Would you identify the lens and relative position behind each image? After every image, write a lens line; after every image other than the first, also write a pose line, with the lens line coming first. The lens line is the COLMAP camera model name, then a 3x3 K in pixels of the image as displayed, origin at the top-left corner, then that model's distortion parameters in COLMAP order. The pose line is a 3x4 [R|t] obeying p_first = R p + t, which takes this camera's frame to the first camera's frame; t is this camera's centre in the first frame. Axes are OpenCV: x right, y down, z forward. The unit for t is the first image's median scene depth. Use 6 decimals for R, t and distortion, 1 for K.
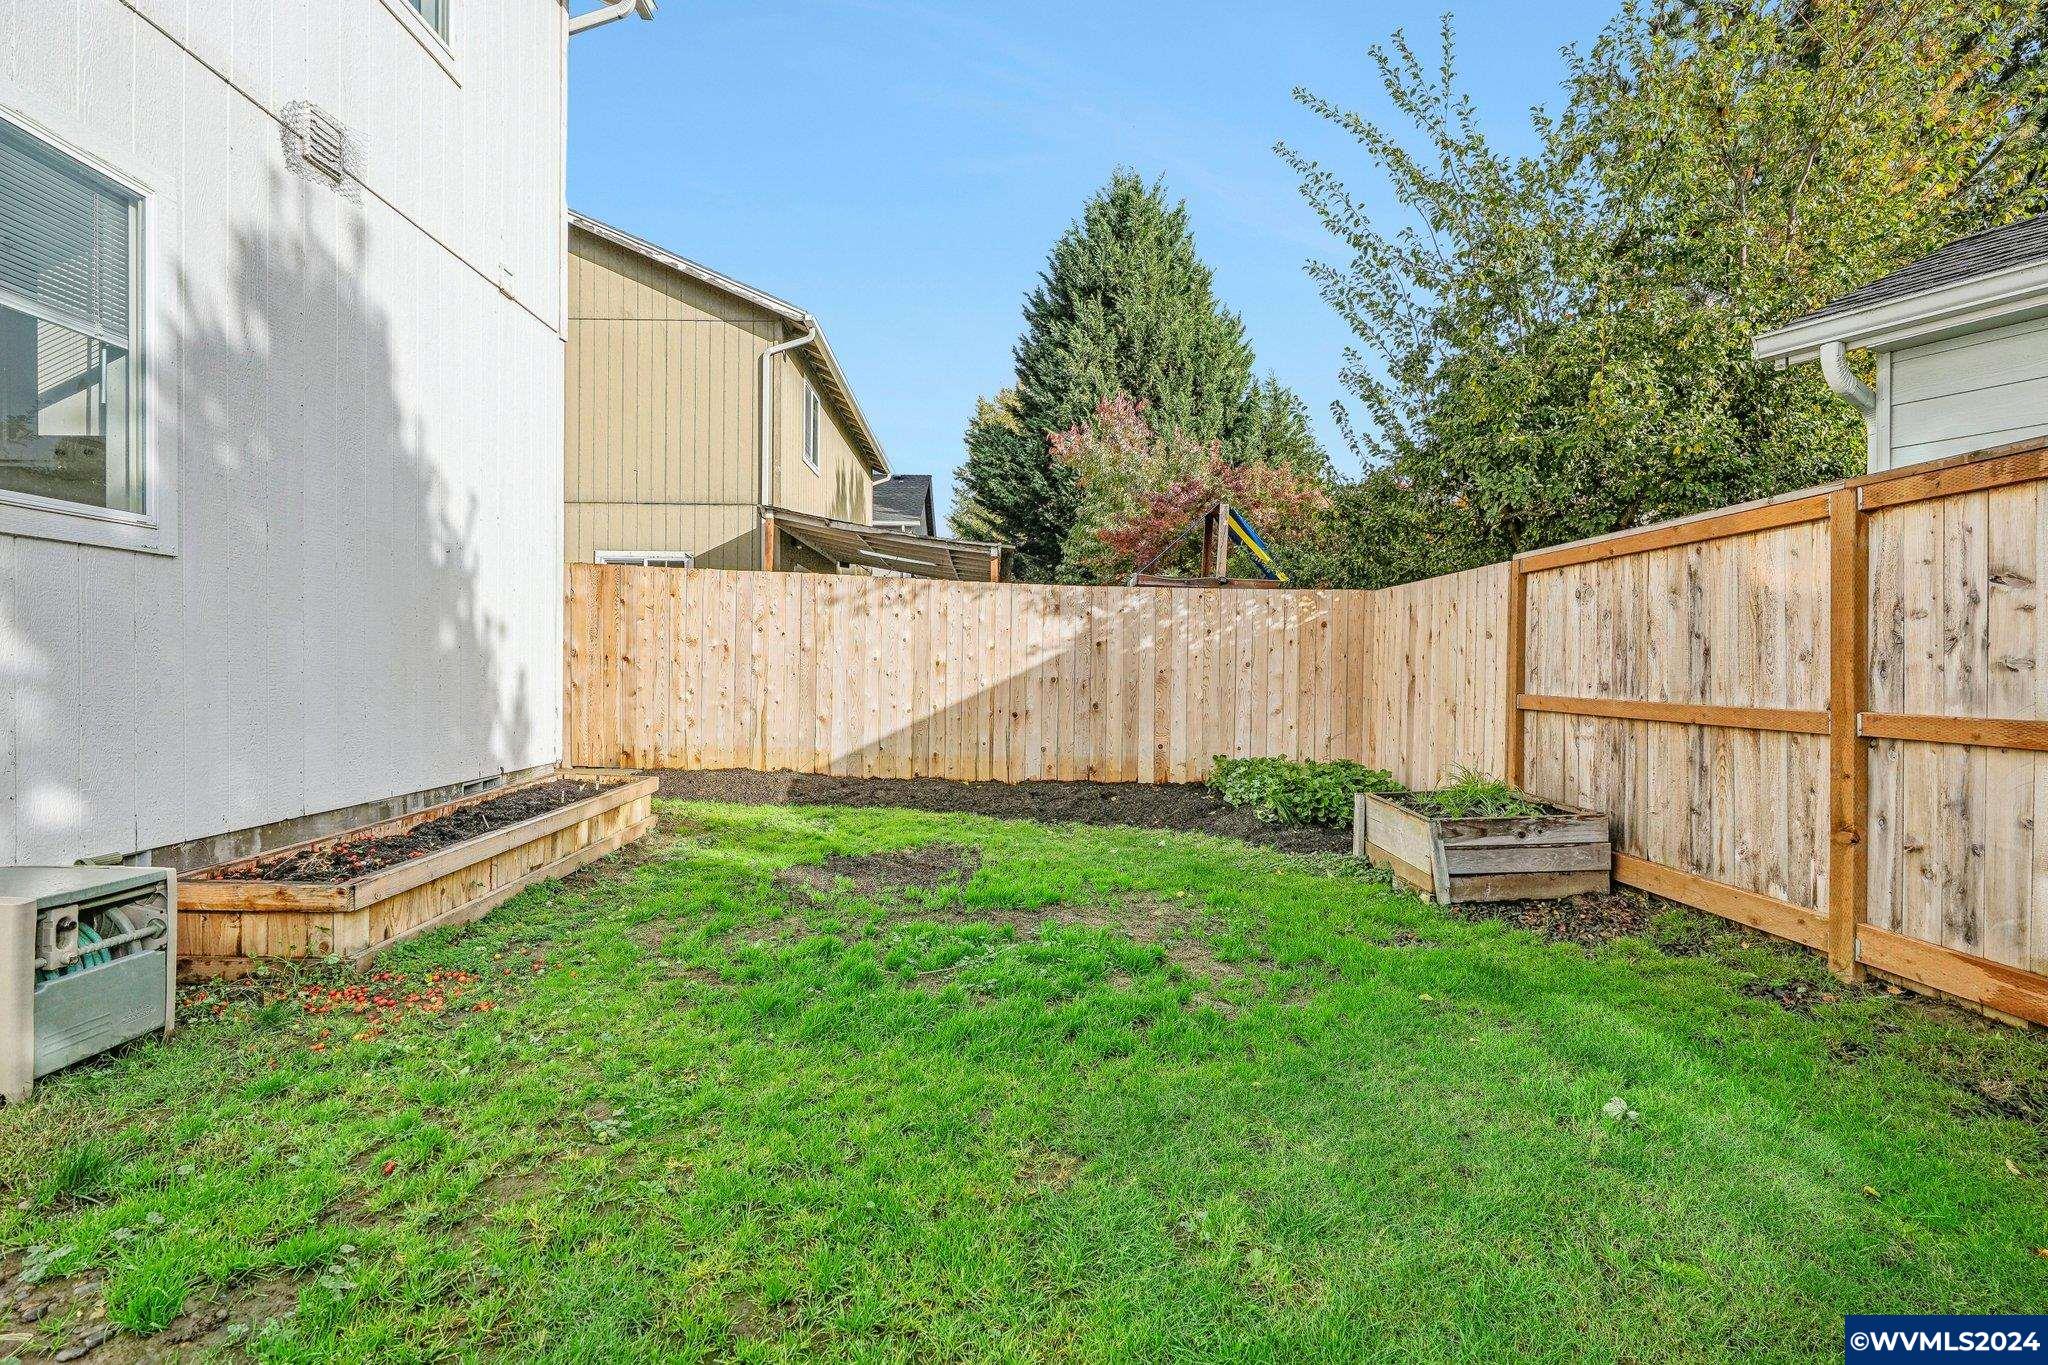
lens RADIAL K [[941.4, 0, 1024.0], [0, 941.4, 682.5], [0, 0, 1]] dist [-0.002700, 0.000312]
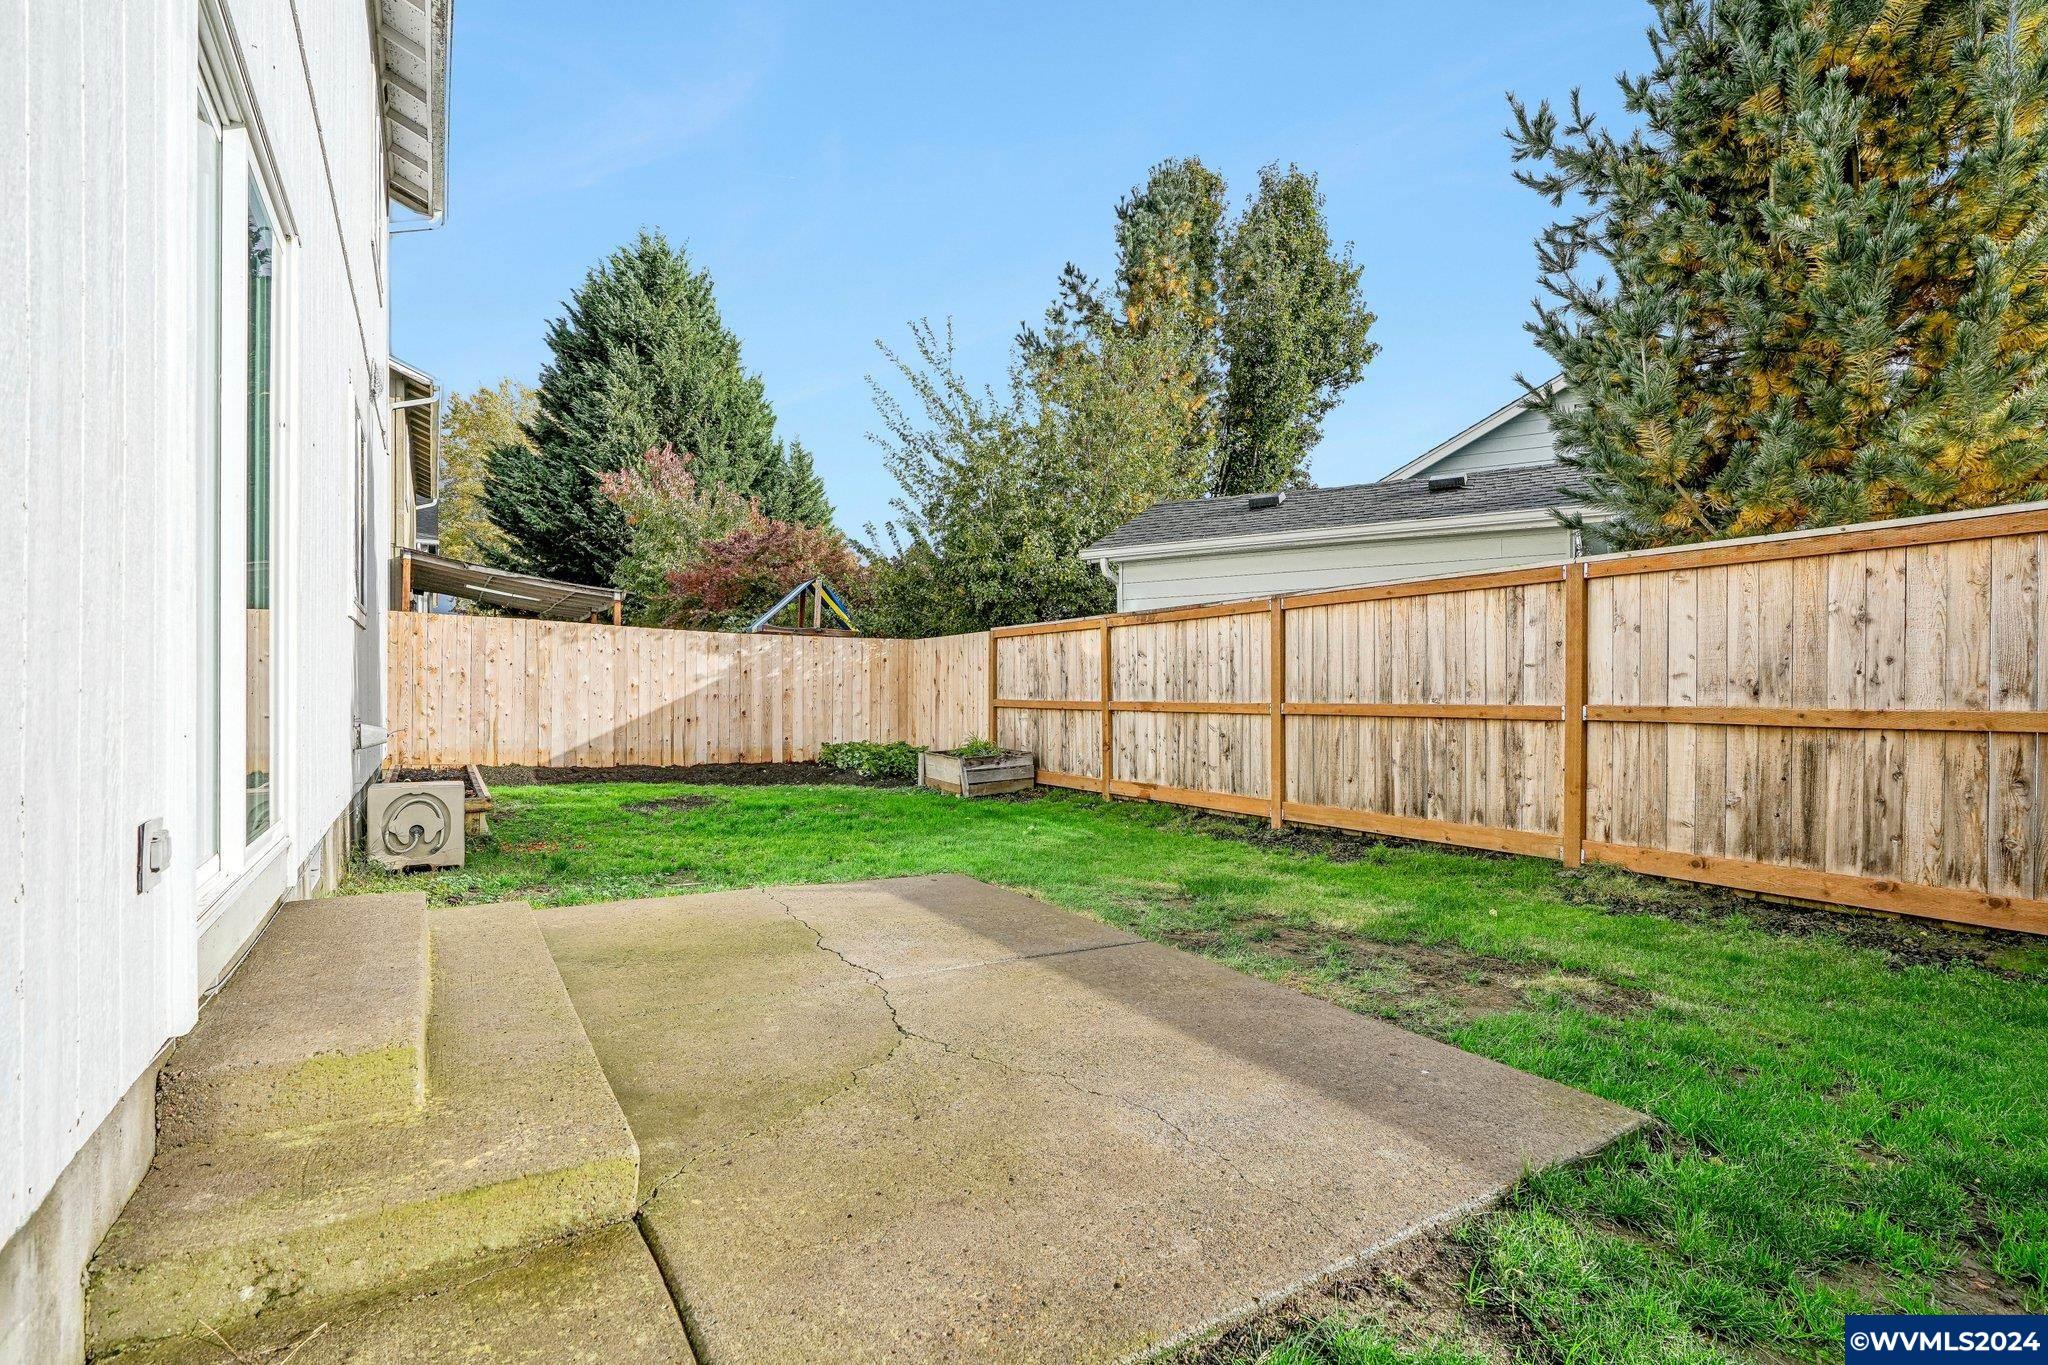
lens RADIAL K [[941.4, 0, 1024.0], [0, 941.4, 682.5], [0, 0, 1]] dist [-0.002700, 0.000312]
pose [[0.860165, -0.003851, 0.510002, -0.313155], [0.015052, 0.999728, -0.017836, 0.009891], [-0.509794, 0.023018, 0.859989, -0.535841]]
